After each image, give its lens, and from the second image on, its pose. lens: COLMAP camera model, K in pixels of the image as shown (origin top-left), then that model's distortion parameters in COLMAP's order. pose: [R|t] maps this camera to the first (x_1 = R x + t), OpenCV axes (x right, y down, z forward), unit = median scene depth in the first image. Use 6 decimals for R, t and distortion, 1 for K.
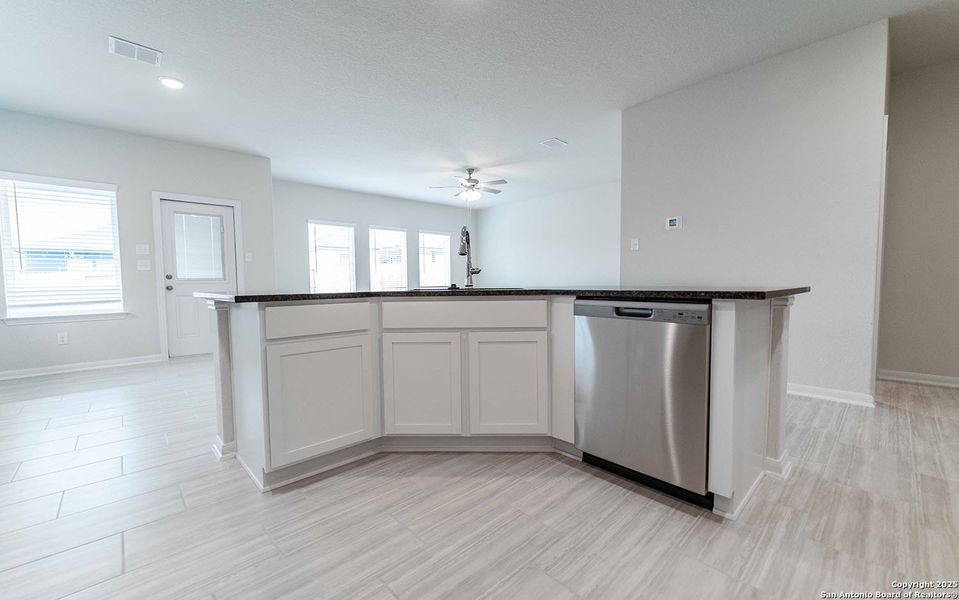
lens RADIAL K [[384.6, 0, 476.6], [0, 384.6, 309.8], [0, 0, 1]] dist [0.002450, -0.000839]
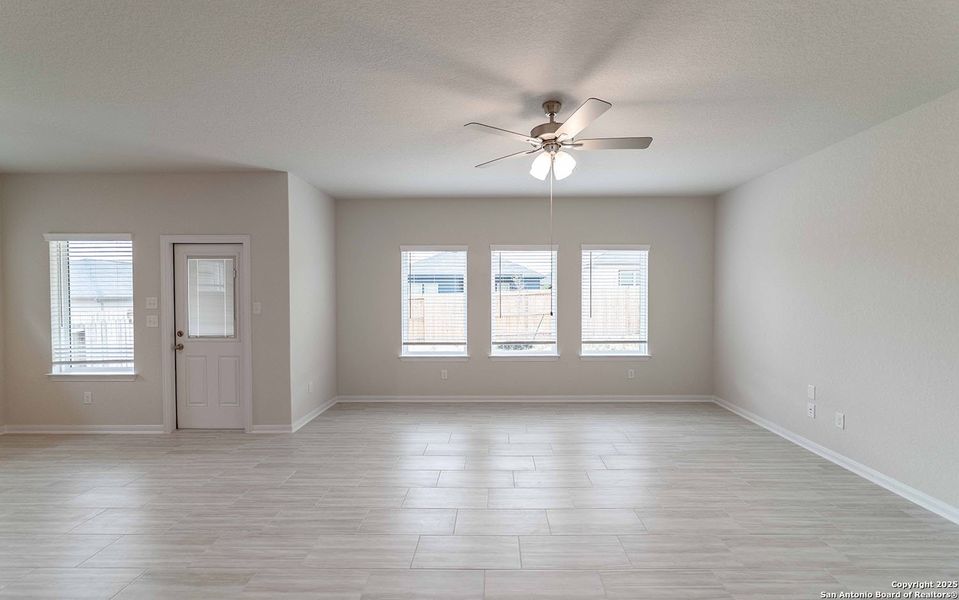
lens RADIAL K [[384.6, 0, 531.3], [0, 384.6, 298.8], [0, 0, 1]] dist [0.002450, -0.000839]
pose [[0.722813, 0.018516, -0.690796, 0.326685], [-0.057349, 0.997800, -0.033262, -0.171461], [0.688660, 0.063659, 0.722284, 0.881155]]
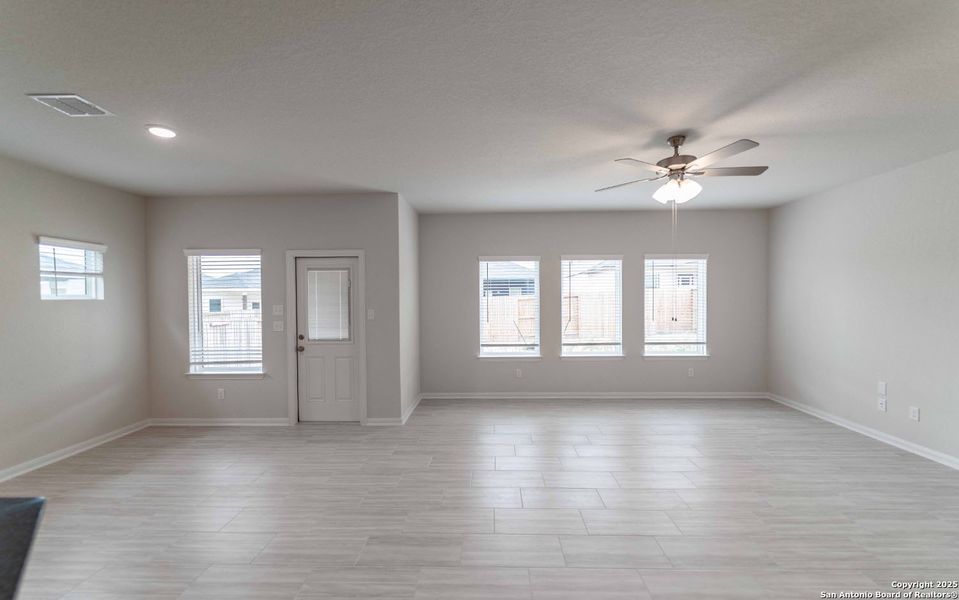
lens RADIAL K [[384.6, 0, 486.1], [0, 384.6, 300.5], [0, 0, 1]] dist [0.002450, -0.000839]
pose [[0.710661, 0.019541, -0.703263, 0.184782], [-0.053097, 0.998253, -0.025918, -0.169333], [0.701528, 0.055760, 0.710457, 0.616838]]
